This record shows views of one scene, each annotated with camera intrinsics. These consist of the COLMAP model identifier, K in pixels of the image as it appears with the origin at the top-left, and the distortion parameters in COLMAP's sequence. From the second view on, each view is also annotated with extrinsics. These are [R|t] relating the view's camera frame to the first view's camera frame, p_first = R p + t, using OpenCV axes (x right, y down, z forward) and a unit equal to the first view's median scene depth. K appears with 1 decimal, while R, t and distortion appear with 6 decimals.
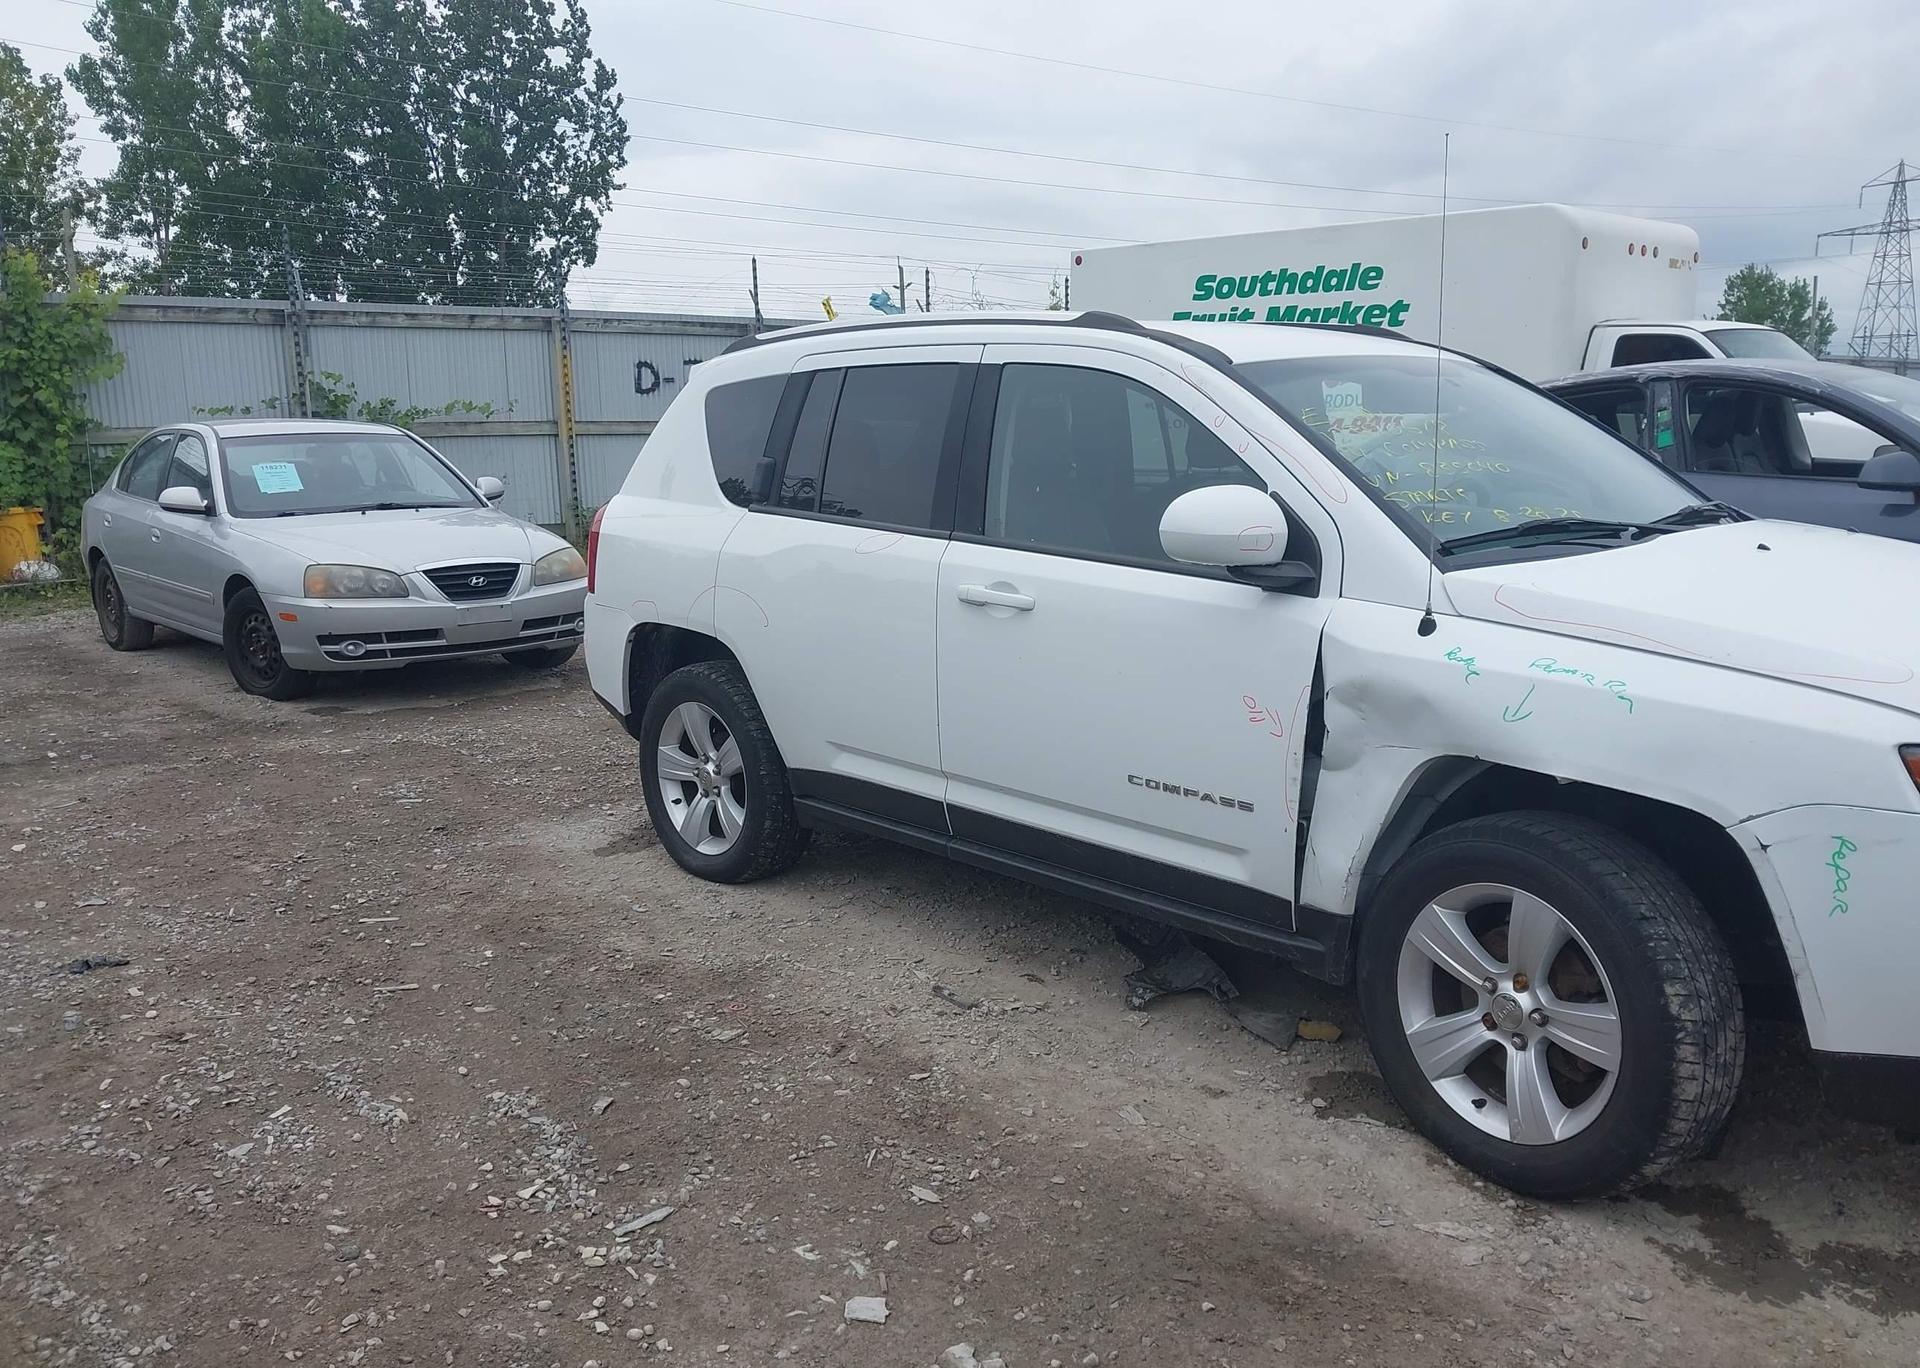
lens RADIAL K [[1526.1, 0, 945.4], [0, 1526.1, 700.1], [0, 0, 1]] dist [0.000519, -0.002667]
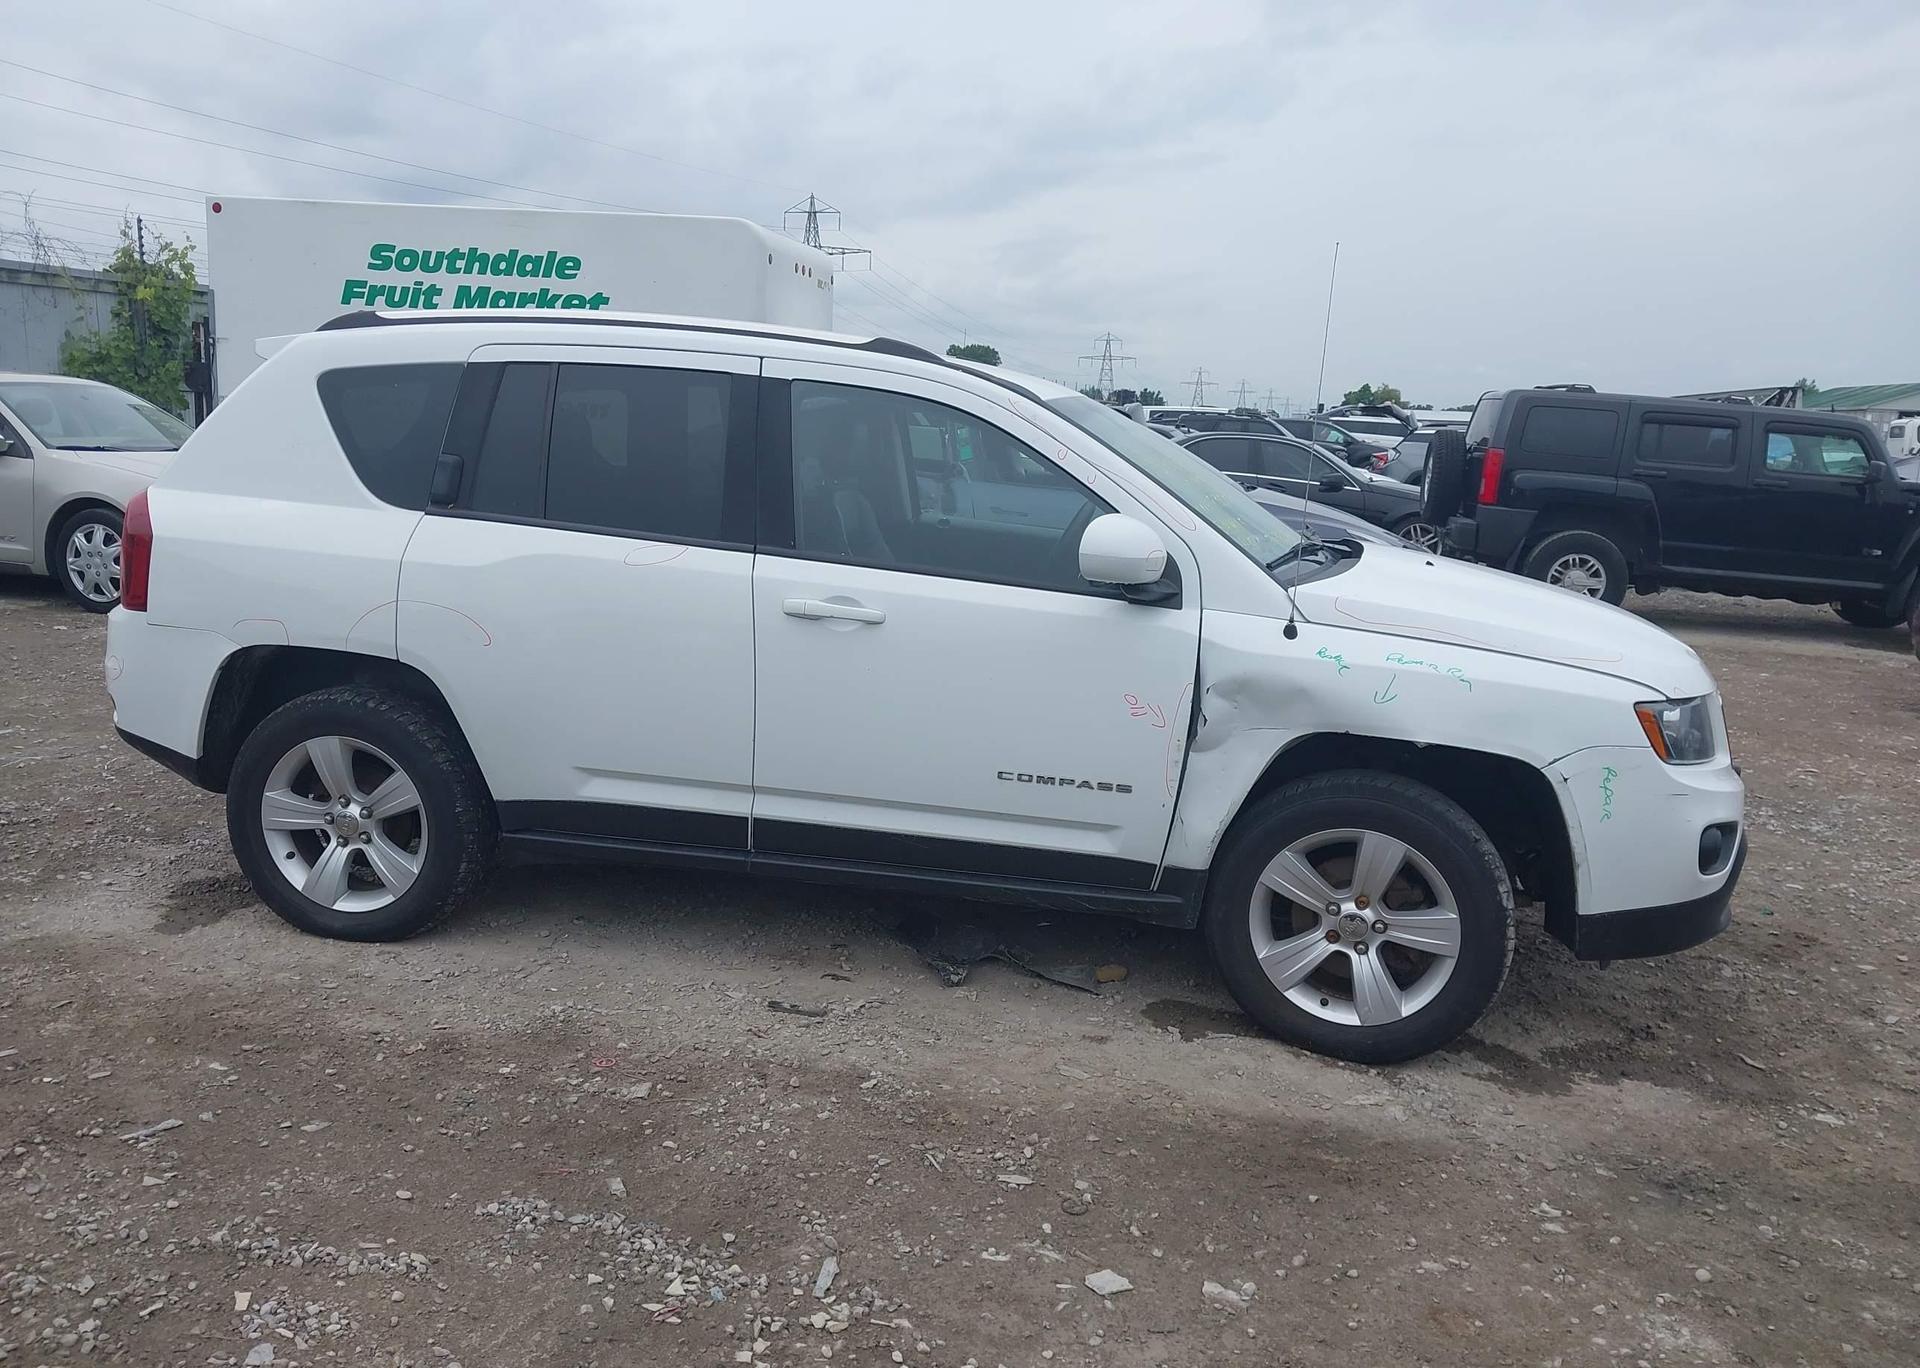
lens RADIAL K [[1524.1, 0, 949.8], [0, 1524.1, 686.5], [0, 0, 1]] dist [0.002420, 0.002856]
pose [[0.797374, -0.058963, 0.600597, -0.370357], [0.053811, 0.998198, 0.026555, -0.028433], [-0.601081, 0.011145, 0.799110, 0.094665]]
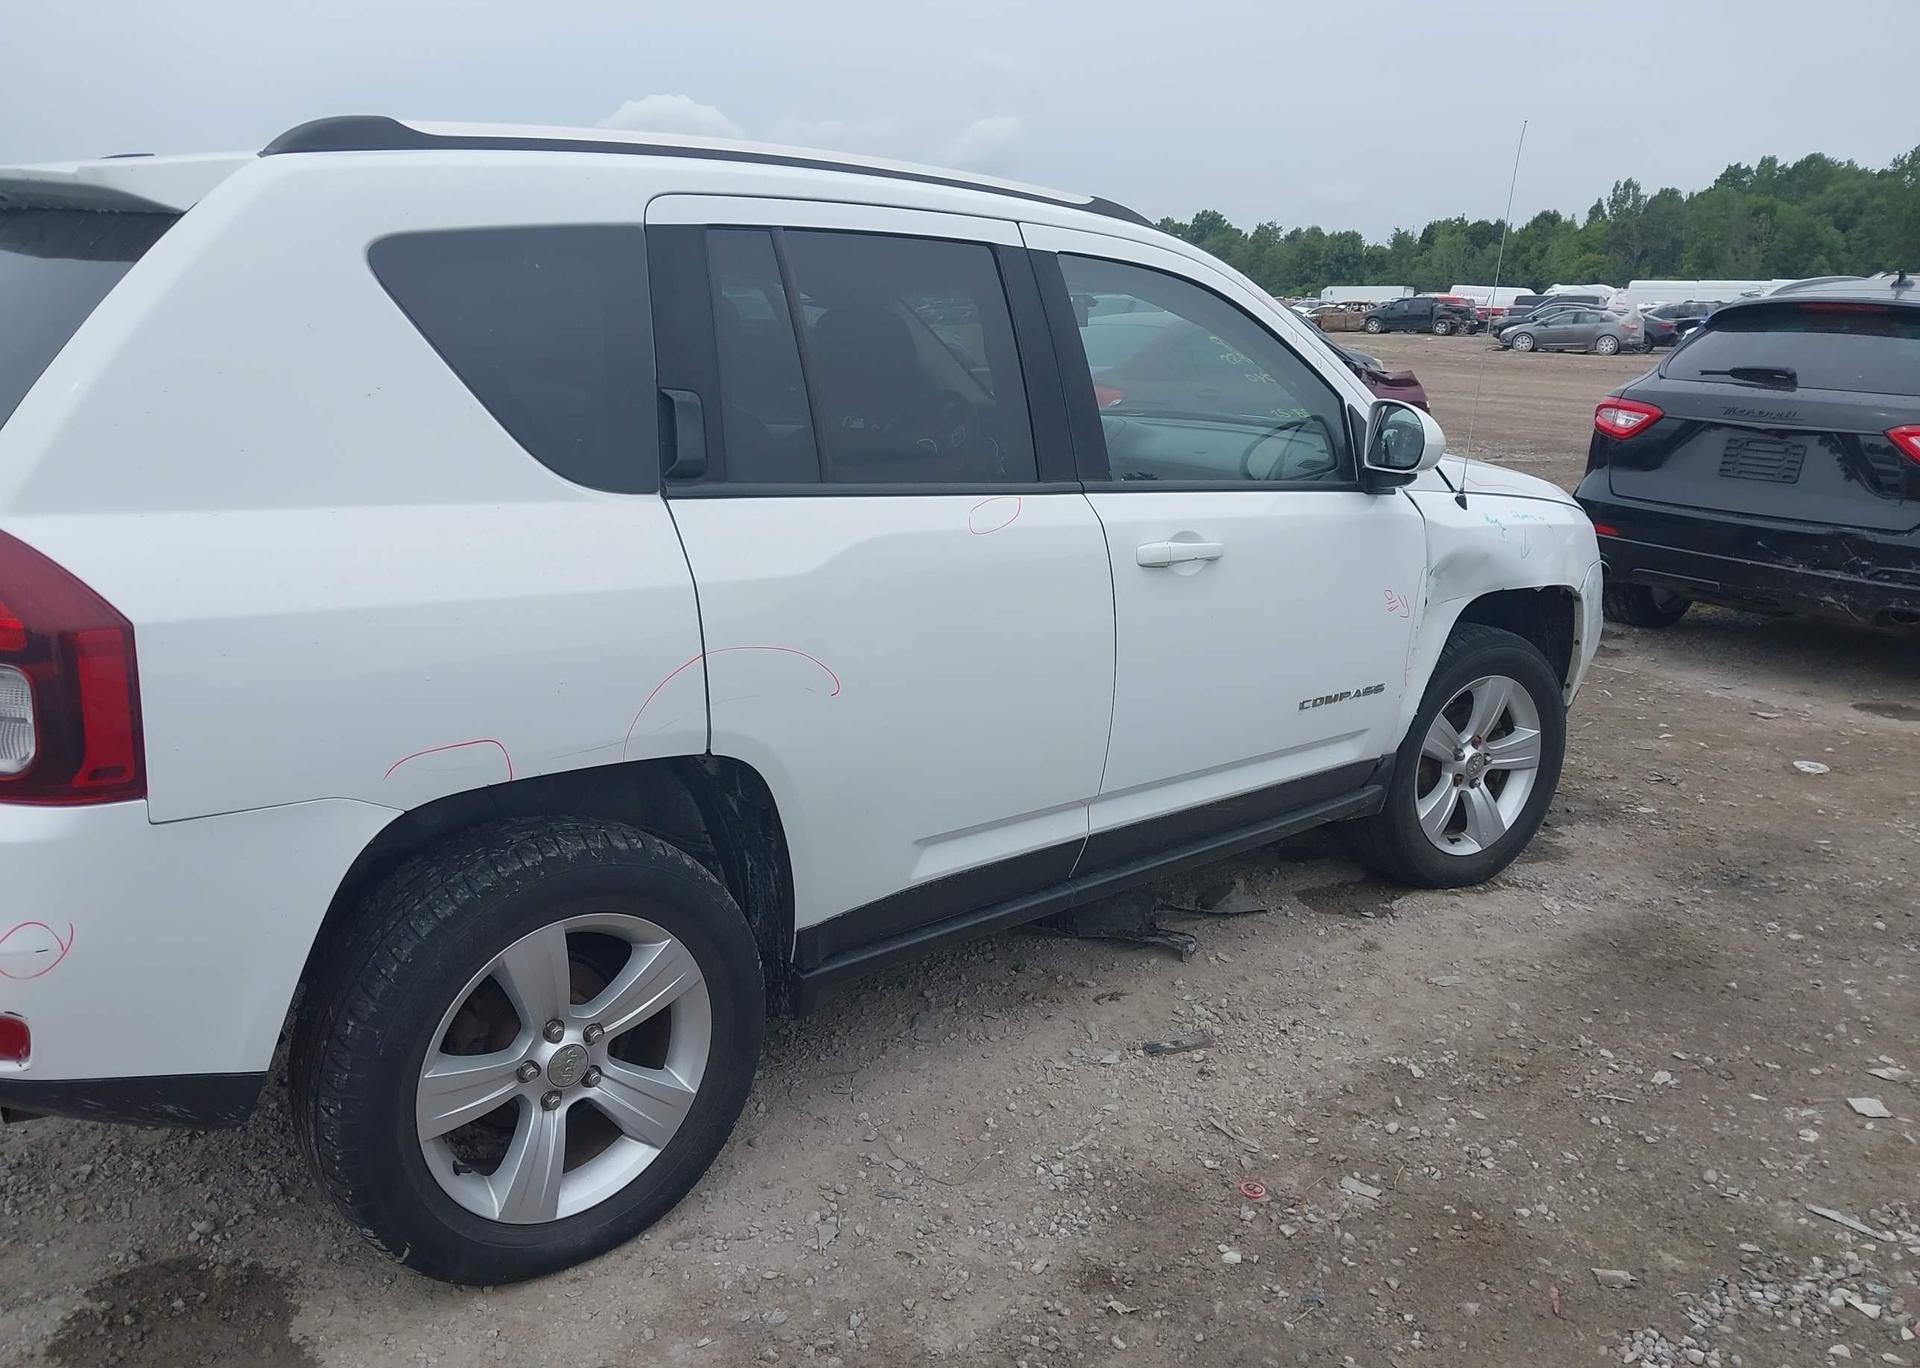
lens RADIAL K [[1526.1, 0, 945.4], [0, 1526.1, 700.1], [0, 0, 1]] dist [0.000519, -0.002667]
pose [[0.016936, -0.235088, 0.971826, -0.553827], [0.155540, 0.960753, 0.229699, -0.141044], [-0.987684, 0.147268, 0.052837, 0.775362]]
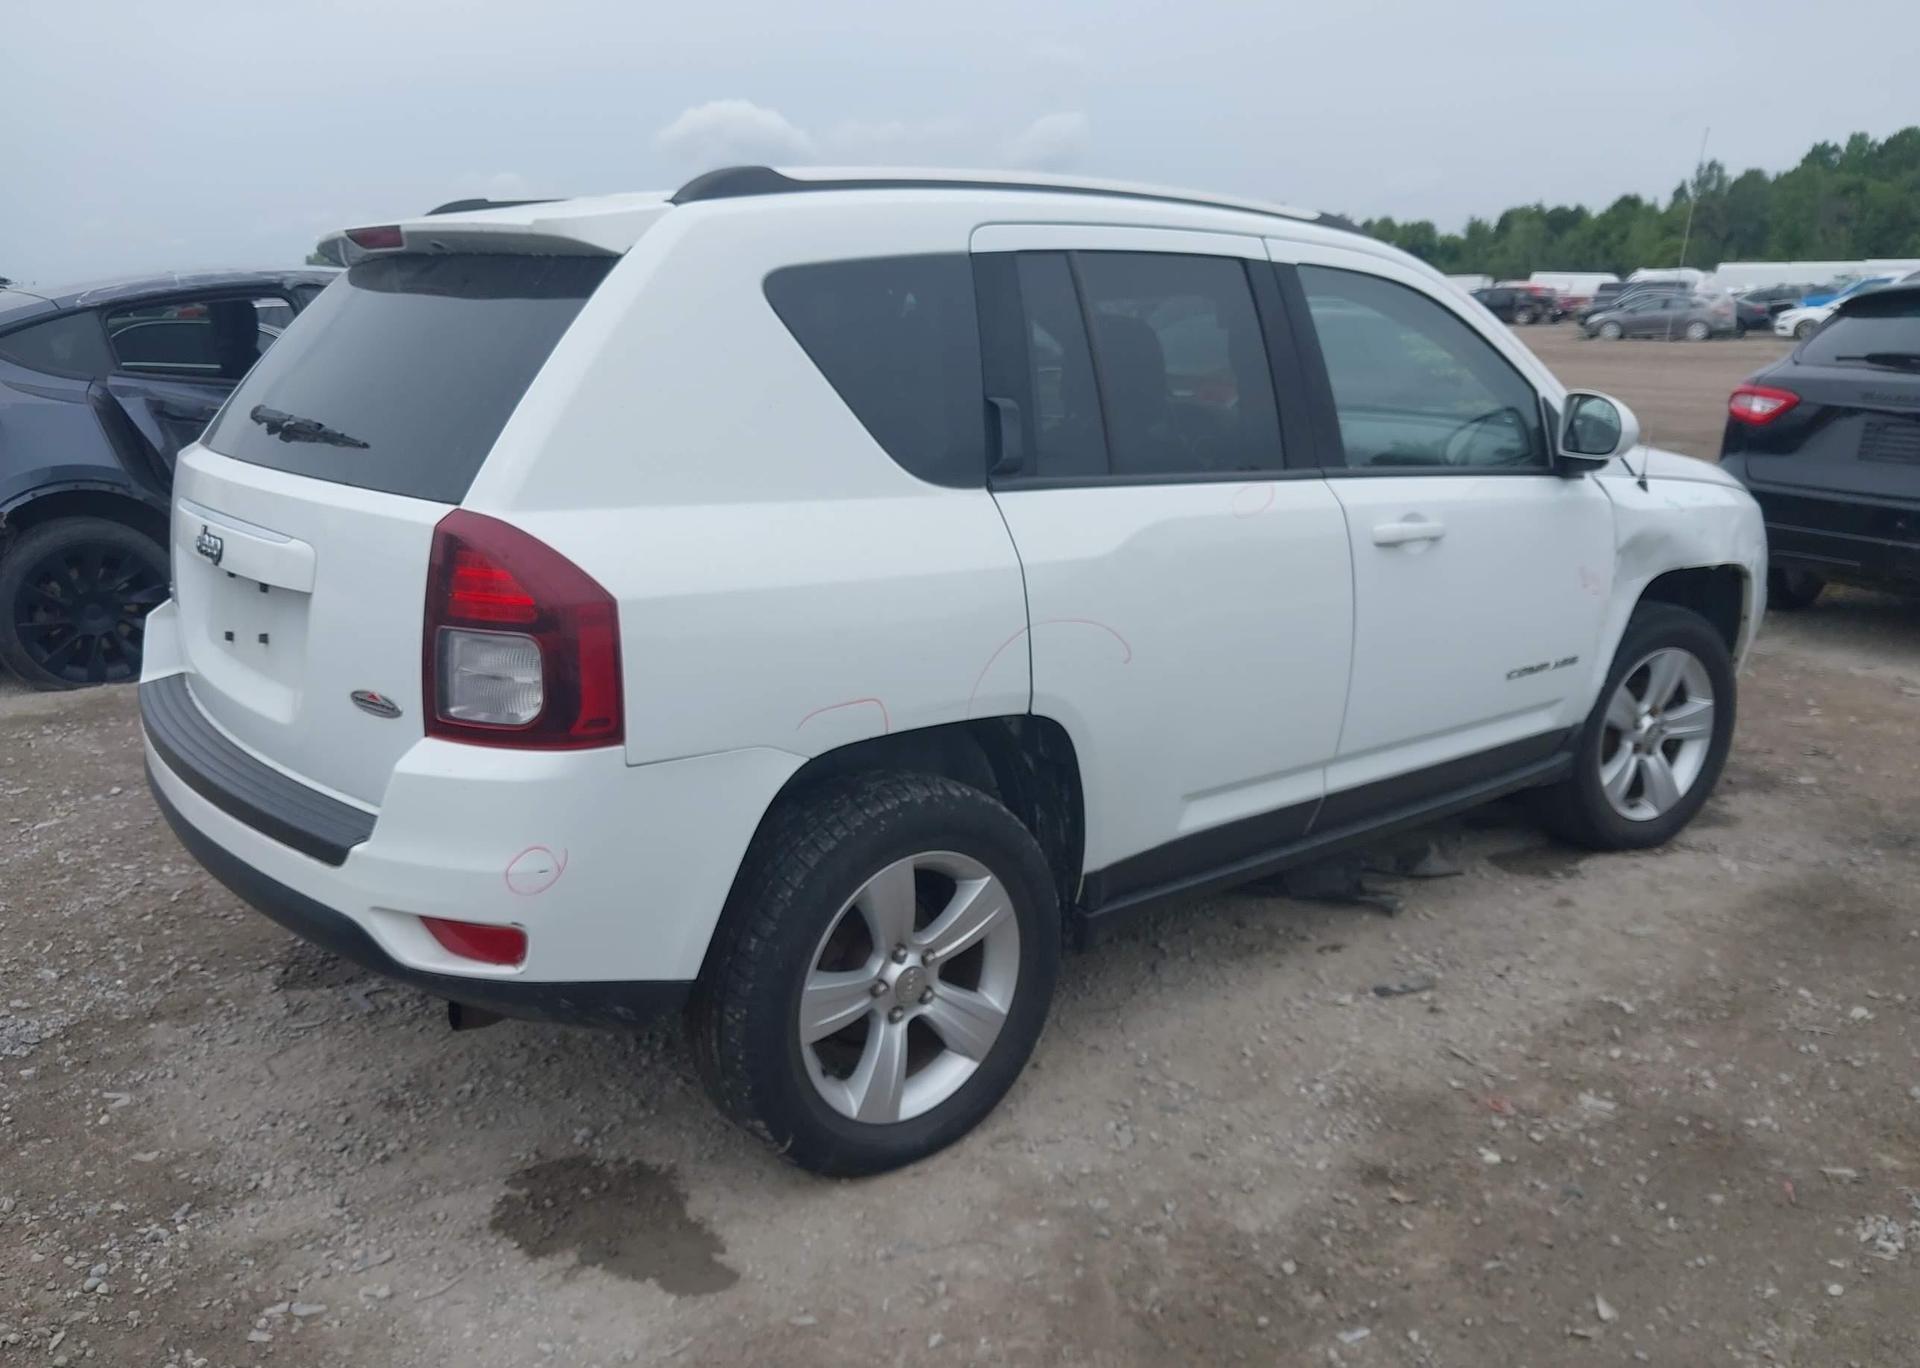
lens RADIAL K [[1542.4, 0, 949.0], [0, 1542.4, 691.9], [0, 0, 1]] dist [0.025289, -0.052727]
pose [[0.054255, -0.226681, 0.972457, -0.628244], [0.177608, 0.960552, 0.213997, -0.156512], [-0.982605, 0.161106, 0.092375, 0.846988]]
